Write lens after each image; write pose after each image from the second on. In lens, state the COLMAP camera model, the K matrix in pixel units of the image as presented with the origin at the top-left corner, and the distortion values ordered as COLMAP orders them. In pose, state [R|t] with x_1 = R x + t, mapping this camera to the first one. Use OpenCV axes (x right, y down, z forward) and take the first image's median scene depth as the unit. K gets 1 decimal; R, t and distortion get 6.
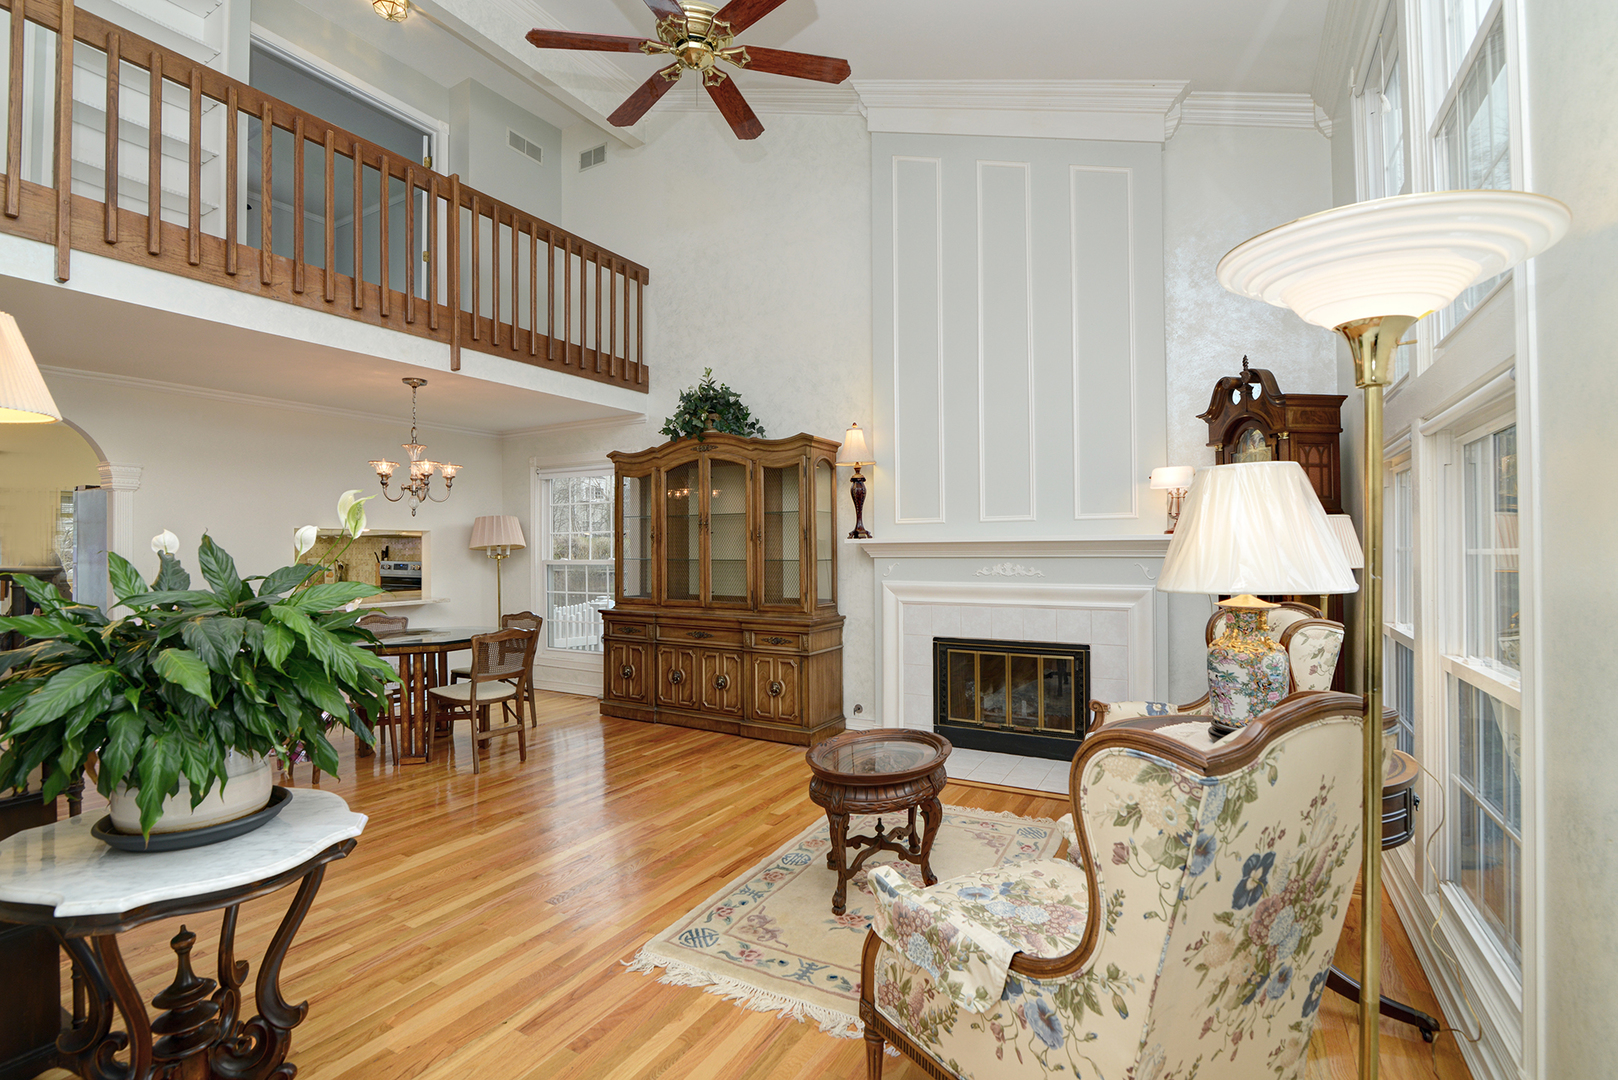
lens RADIAL K [[742.1, 0, 802.0], [0, 742.1, 539.8], [0, 0, 1]] dist [-0.018442, 0.000427]
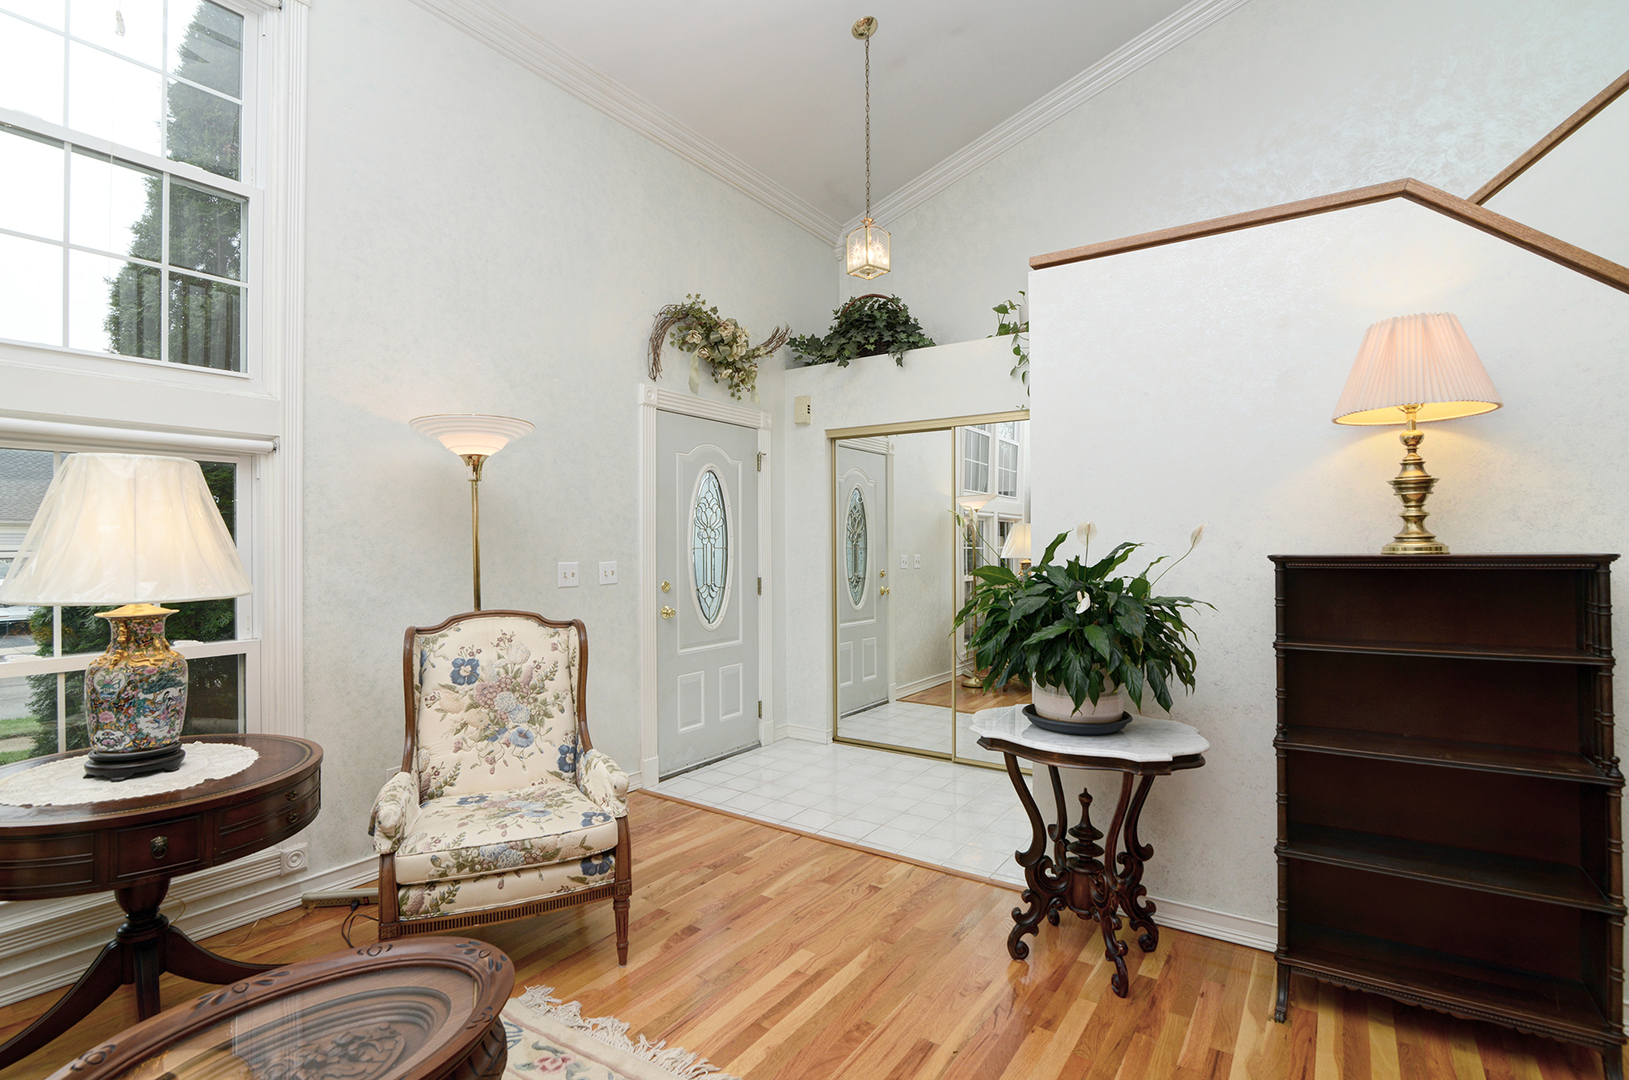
lens RADIAL K [[765.9, 0, 807.4], [0, 765.9, 535.2], [0, 0, 1]] dist [-0.019251, 0.000033]
pose [[-0.995810, 0.011376, 0.090736, -0.124966], [0.009085, 0.999631, -0.025615, 0.010611], [-0.090993, -0.024683, -0.995546, 0.791893]]
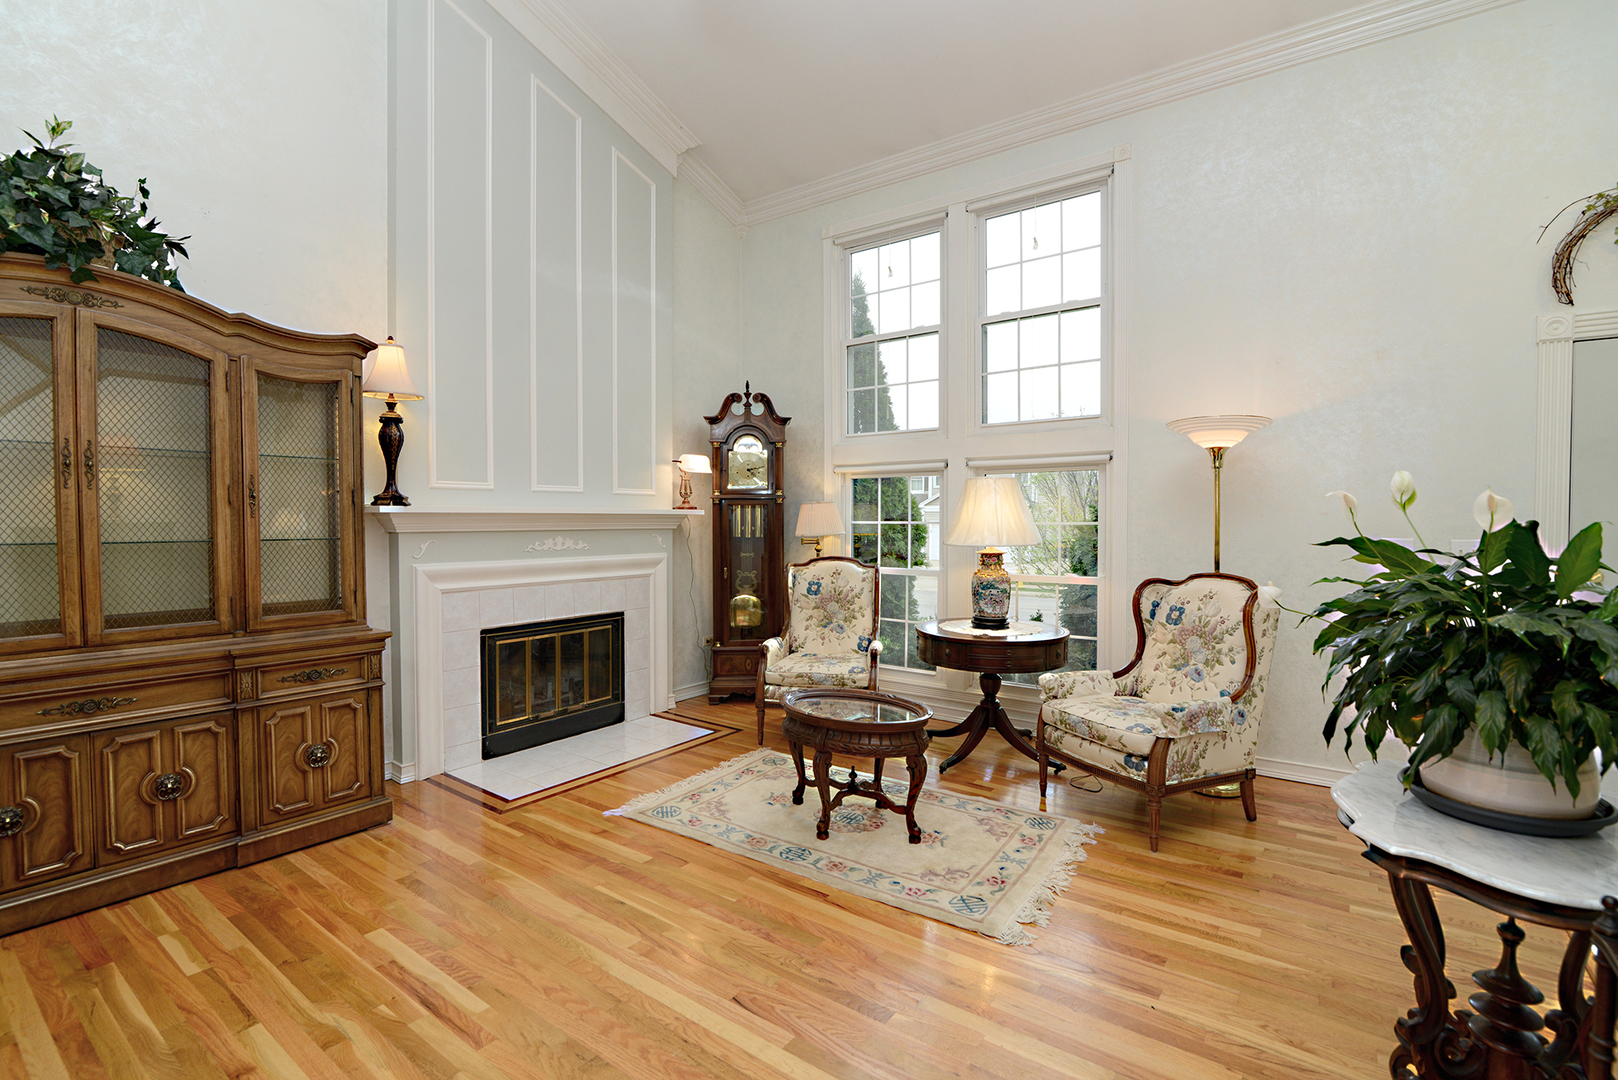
lens RADIAL K [[742.1, 0, 802.0], [0, 742.1, 539.8], [0, 0, 1]] dist [-0.018442, 0.000427]
pose [[0.118850, -0.020607, 0.992698, -0.562594], [-0.014066, 0.999649, 0.022435, 0.009358], [-0.992813, -0.016630, 0.118518, 0.540763]]
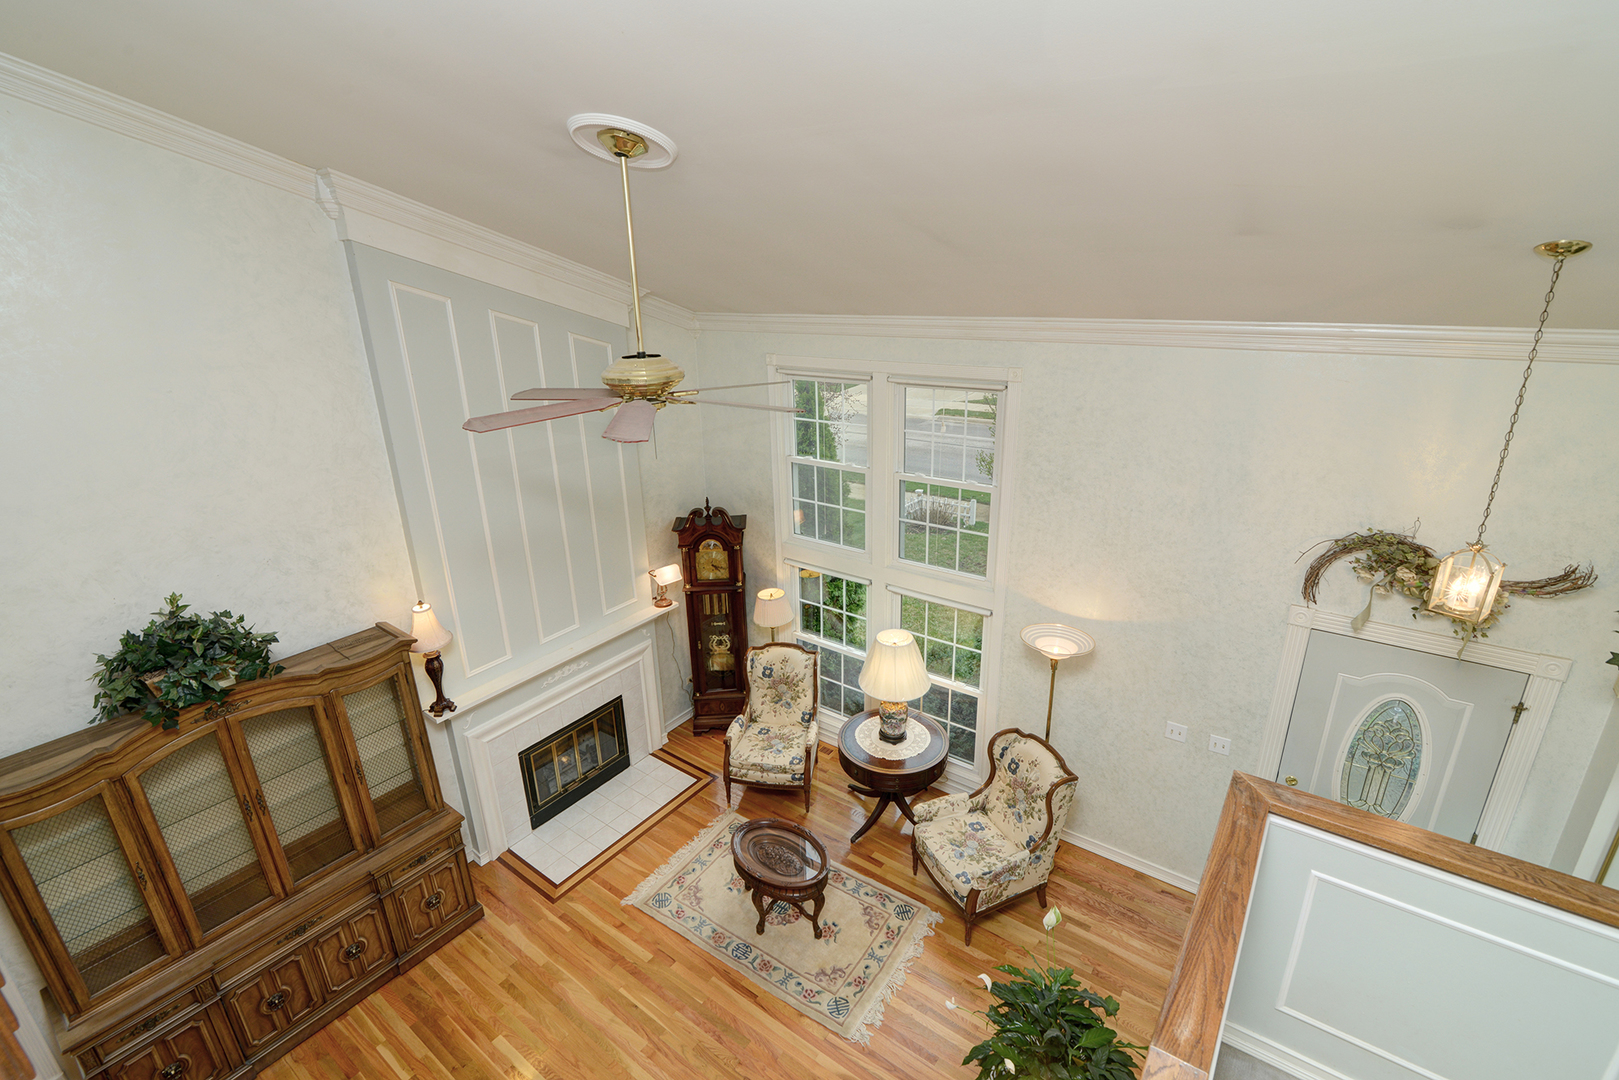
lens RADIAL K [[745.4, 0, 802.8], [0, 745.4, 538.2], [0, 0, 1]] dist [-0.014880, 0.000347]
pose [[0.123152, -0.331940, 0.935227, -0.681921], [0.011259, 0.942807, 0.333148, -0.520916], [-0.992324, -0.030498, 0.119846, 0.440208]]
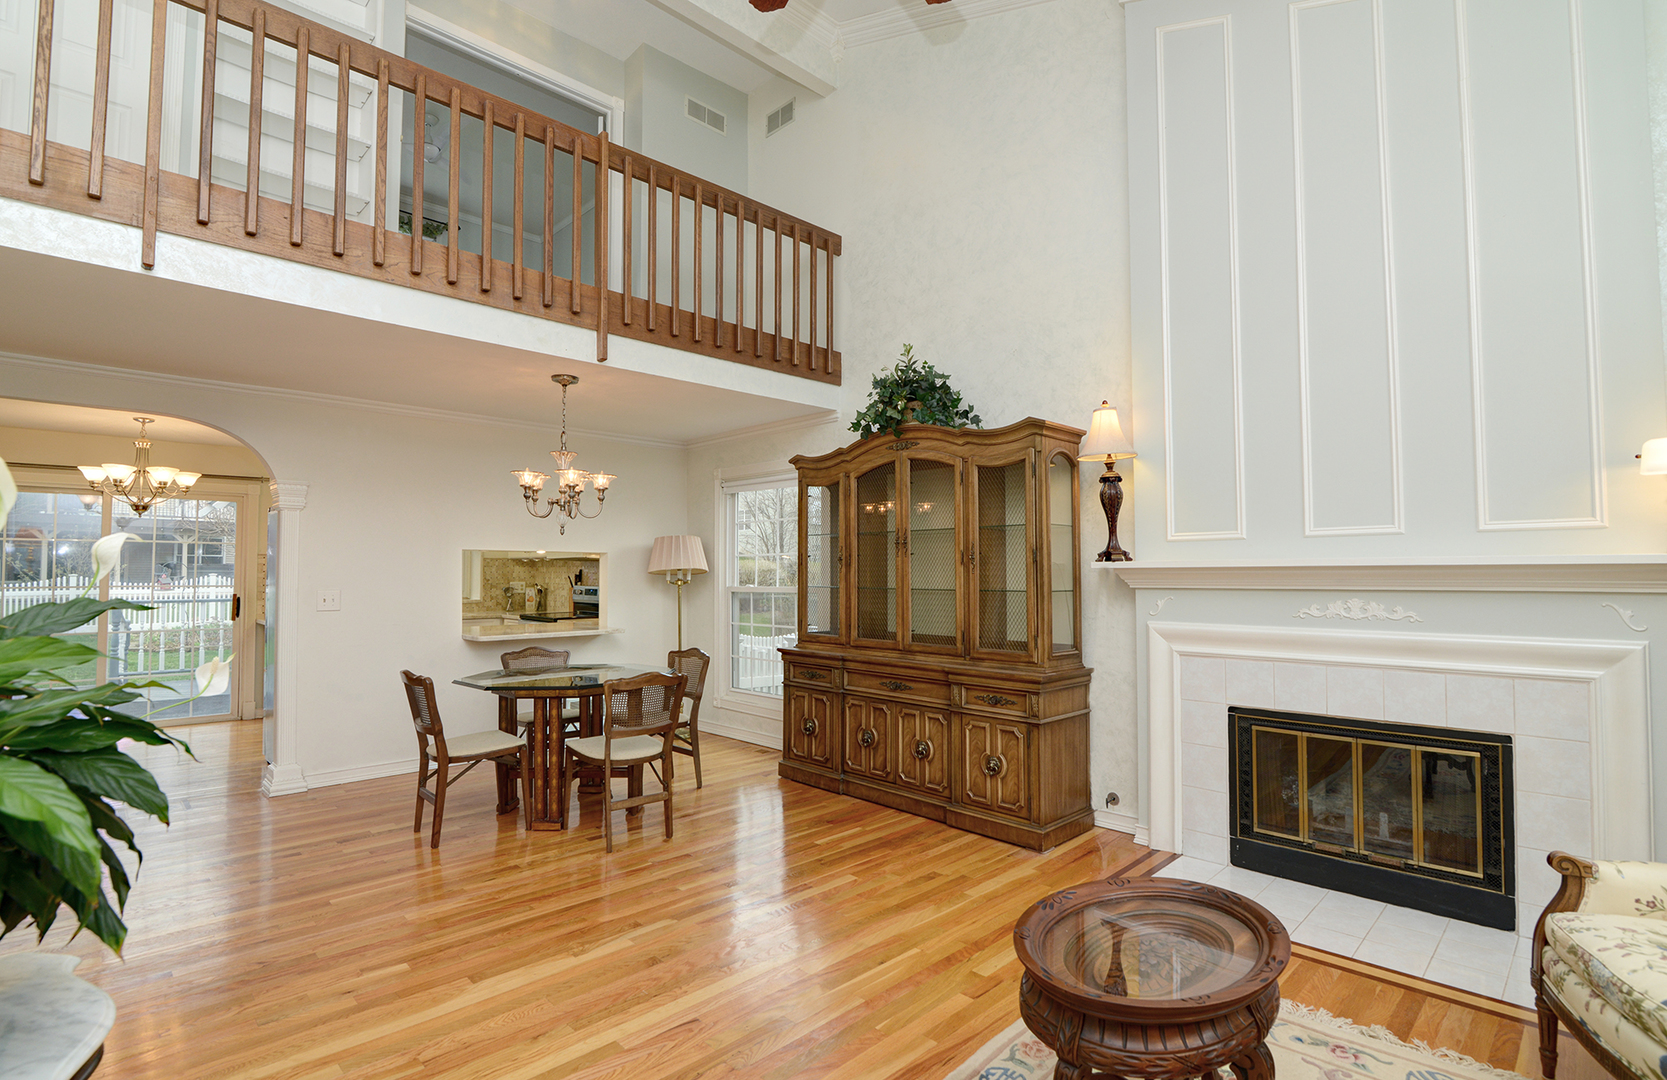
lens RADIAL K [[780.9, 0, 826.4], [0, 780.9, 544.8], [0, 0, 1]] dist [-0.019520, 0.000155]
pose [[0.961450, -0.004875, -0.274936, 0.018263], [-0.002168, 0.999677, -0.025306, 0.001844], [0.274971, 0.024926, 0.961129, 0.203924]]
